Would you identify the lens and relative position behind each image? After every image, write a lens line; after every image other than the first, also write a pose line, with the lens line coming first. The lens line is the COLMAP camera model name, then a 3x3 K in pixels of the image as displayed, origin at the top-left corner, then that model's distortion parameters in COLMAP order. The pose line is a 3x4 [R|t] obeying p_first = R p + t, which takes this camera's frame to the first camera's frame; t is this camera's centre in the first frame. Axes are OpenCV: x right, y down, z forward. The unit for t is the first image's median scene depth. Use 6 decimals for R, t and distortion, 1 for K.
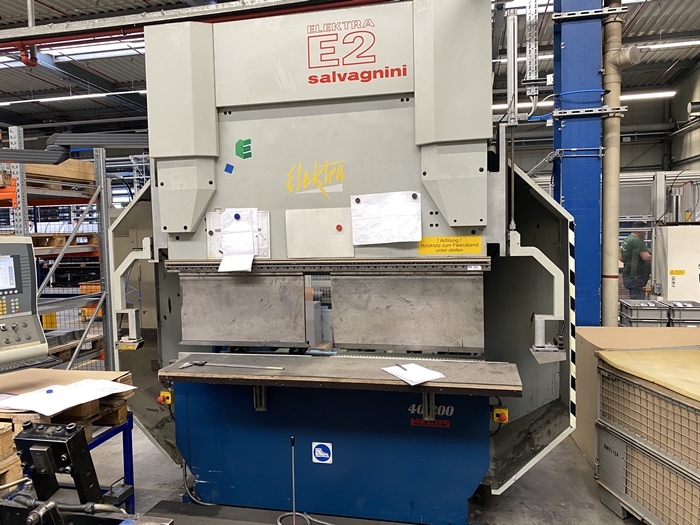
lens RADIAL K [[531.5, 0, 349.0], [0, 531.5, 259.1], [0, 0, 1]] dist [0.037570, -0.047189]
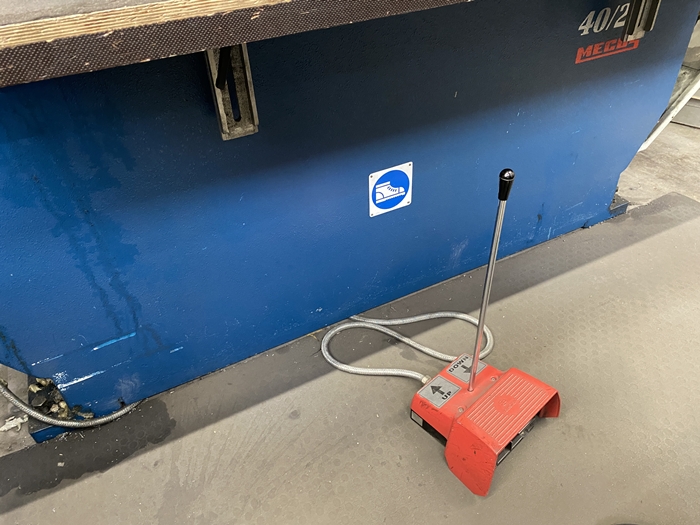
lens RADIAL K [[531.5, 0, 350.4], [0, 531.5, 257.6], [0, 0, 1]] dist [0.037570, -0.047189]
pose [[0.770109, -0.403996, 0.493679, -0.286962], [0.052235, 0.811236, 0.582382, 0.163214], [-0.635770, -0.422710, 0.645843, 0.717401]]
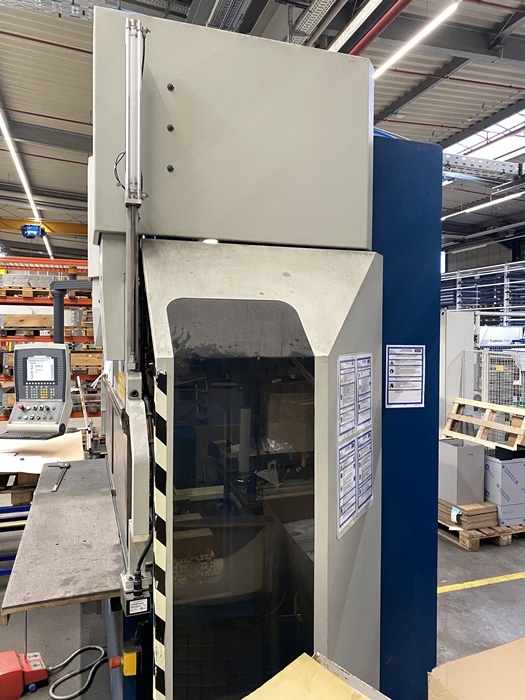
lens RADIAL K [[531.5, 0, 260.7], [0, 531.5, 340.8], [0, 0, 1]] dist [0.037570, -0.047189]
pose [[0.519950, 0.039958, -0.853262, 0.807540], [-0.069920, 0.997544, 0.004107, -0.089833], [0.851330, 0.057524, 0.521467, 0.705445]]
